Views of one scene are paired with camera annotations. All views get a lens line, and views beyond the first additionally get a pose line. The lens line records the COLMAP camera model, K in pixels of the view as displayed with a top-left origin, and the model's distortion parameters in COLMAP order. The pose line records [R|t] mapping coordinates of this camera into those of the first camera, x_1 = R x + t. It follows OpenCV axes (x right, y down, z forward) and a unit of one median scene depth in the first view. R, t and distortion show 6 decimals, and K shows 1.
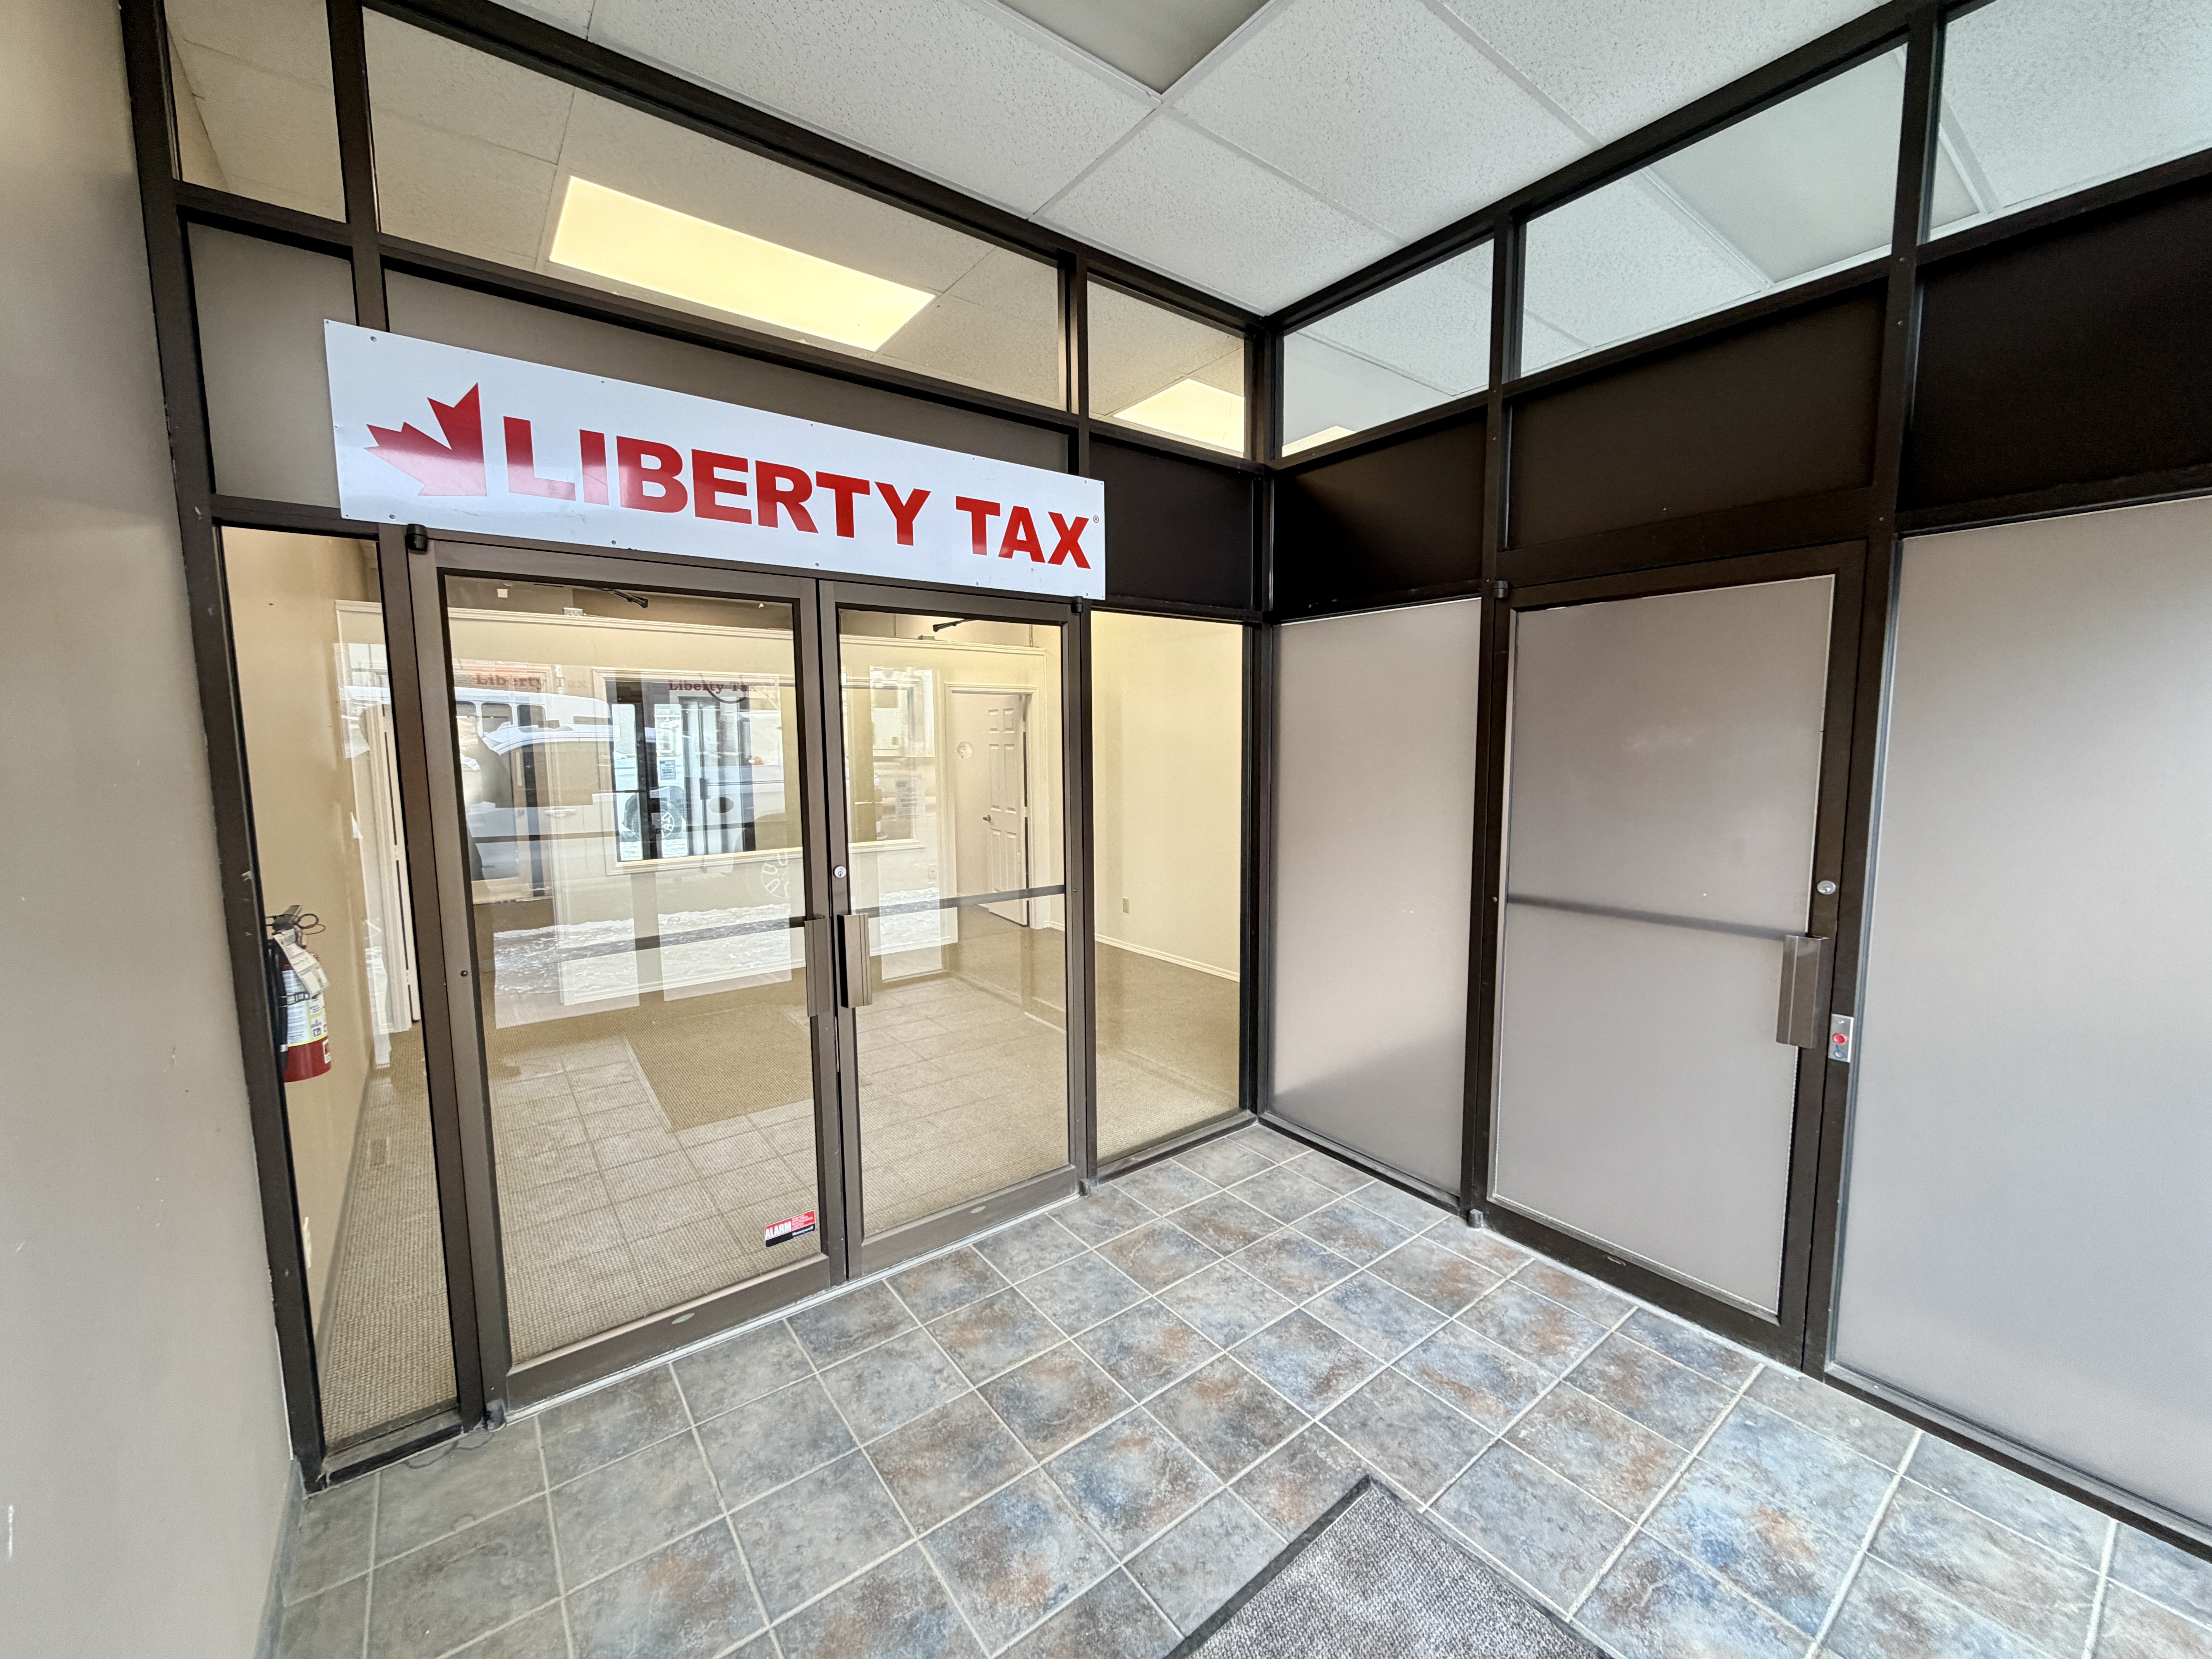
lens RADIAL K [[877.7, 0, 1100.7], [0, 877.7, 827.1], [0, 0, 1]] dist [-0.000199, 0.000038]
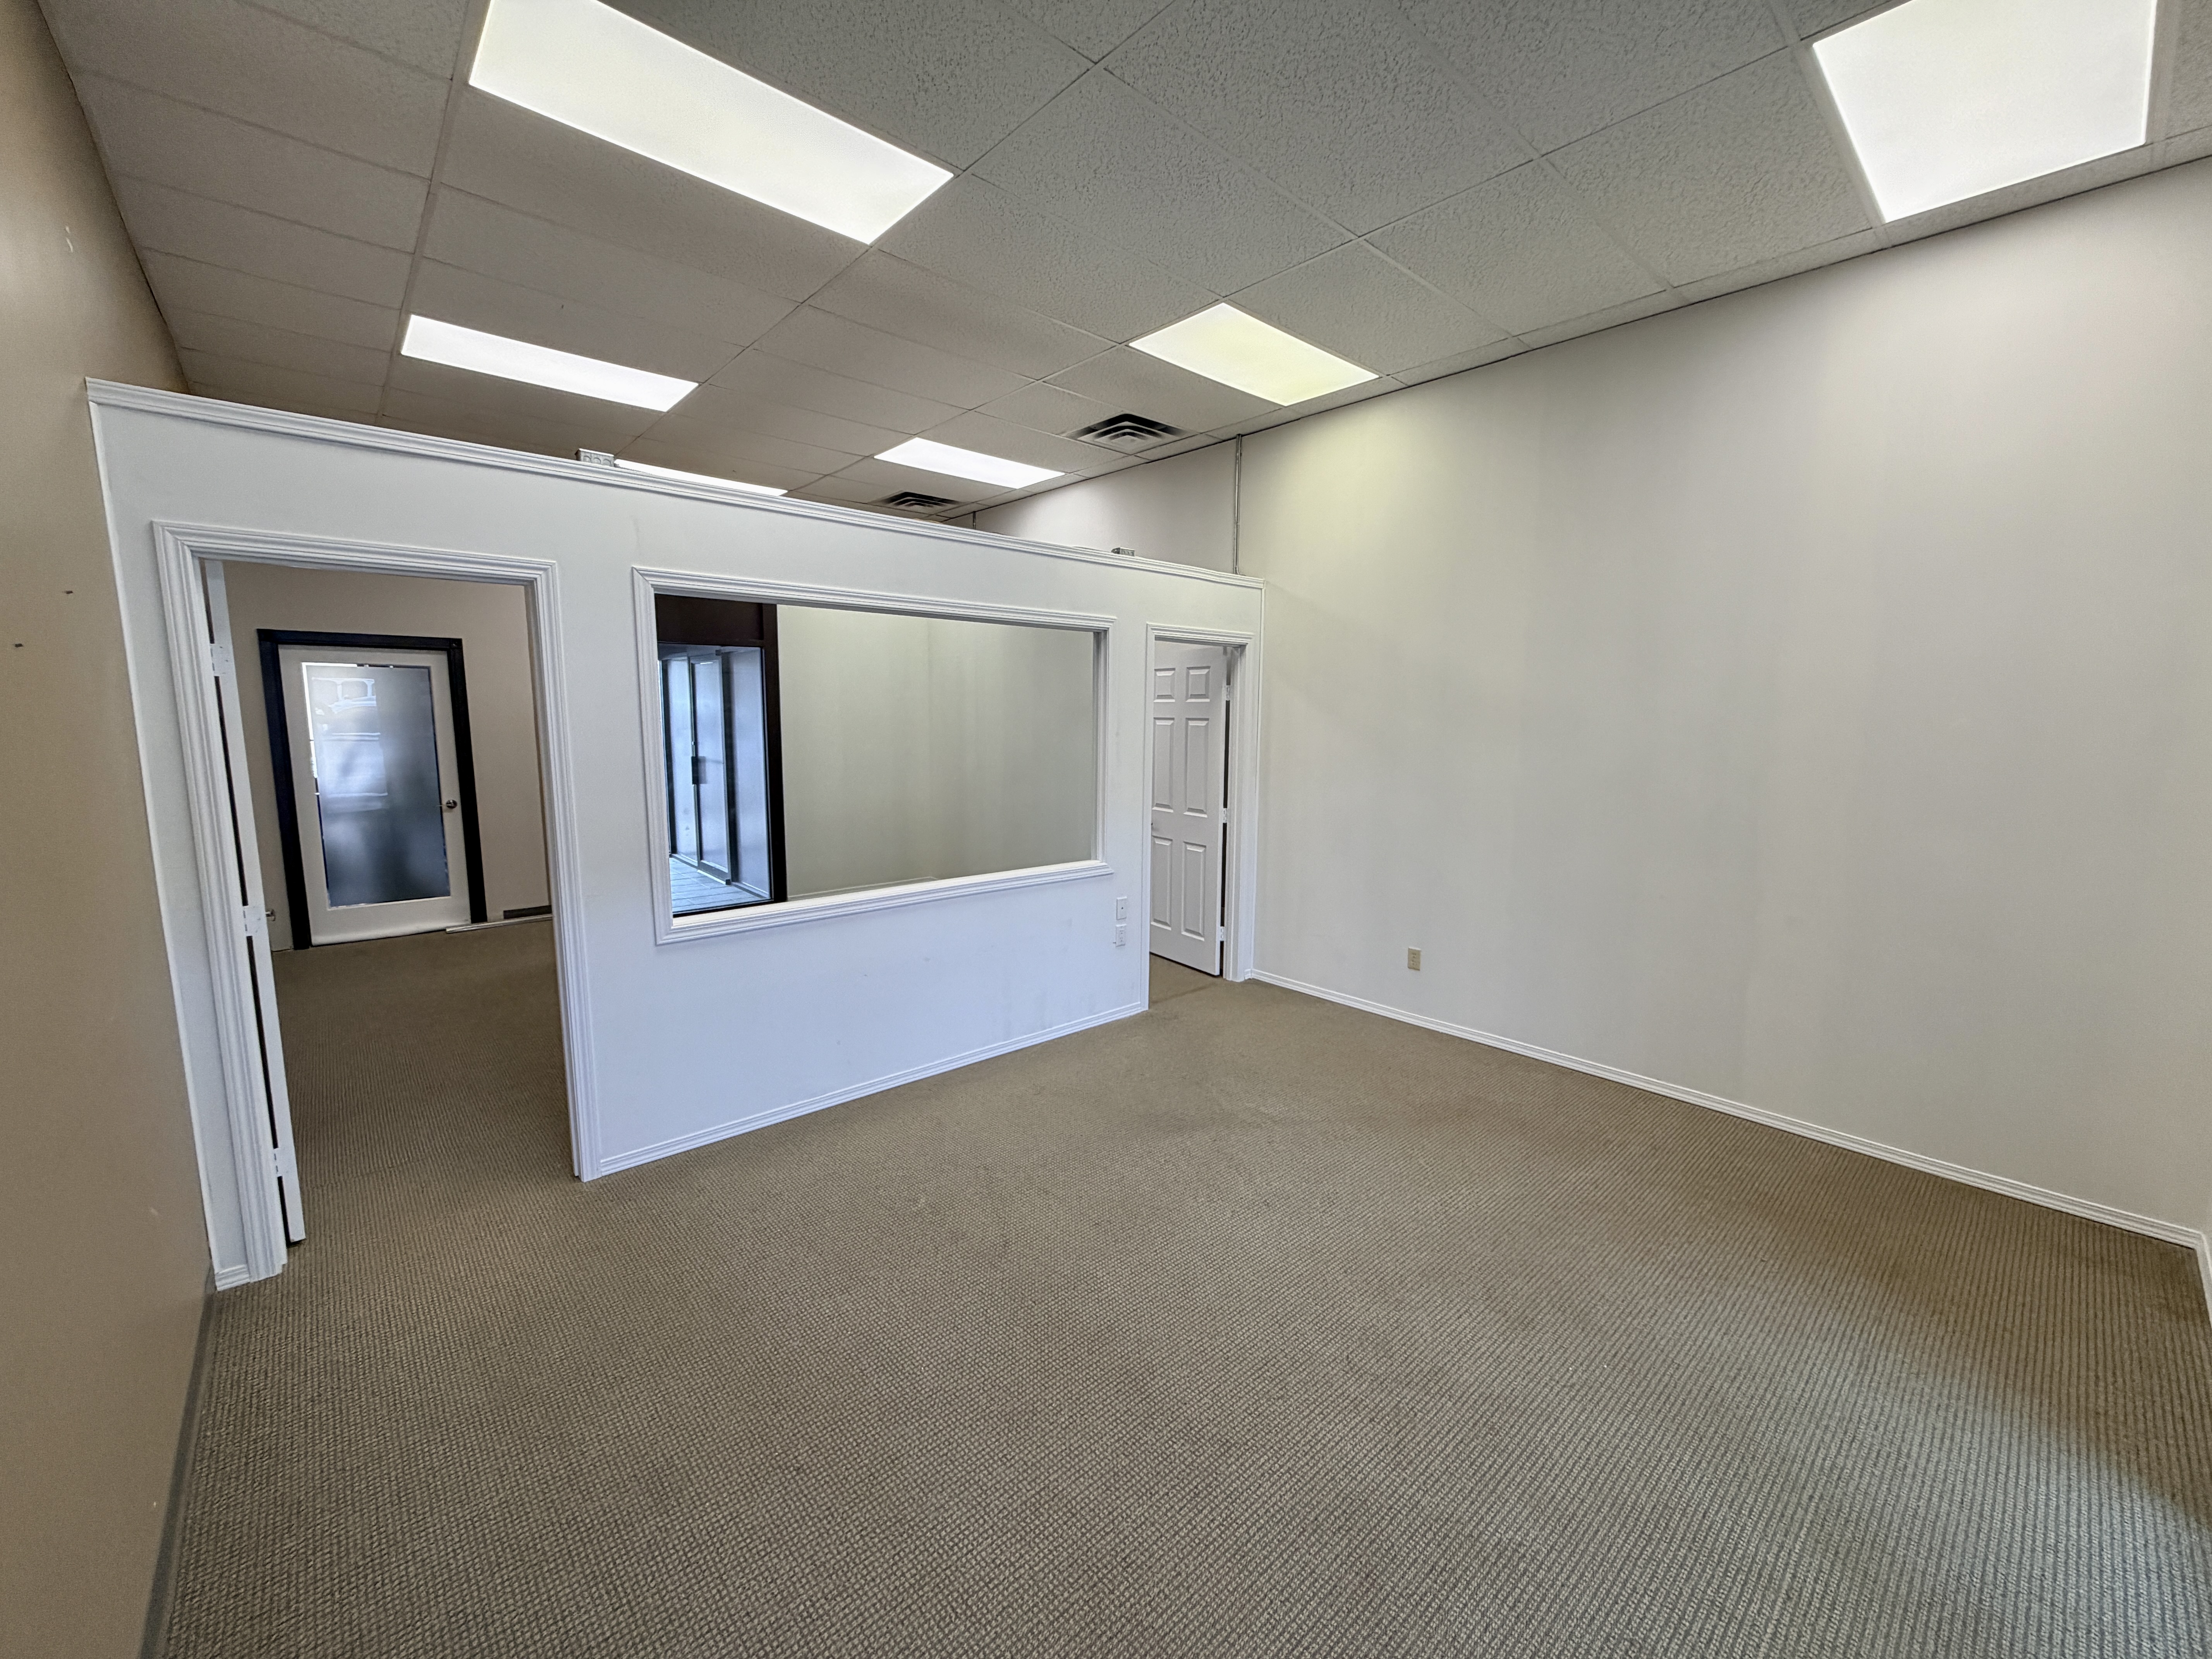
lens RADIAL K [[877.7, 0, 1100.7], [0, 877.7, 827.1], [0, 0, 1]] dist [-0.000199, 0.000038]
pose [[0.997305, 0.003949, 0.073258, -0.617071], [-0.006158, 0.999532, 0.029950, -0.073119], [-0.073105, -0.030321, 0.996863, 0.814865]]
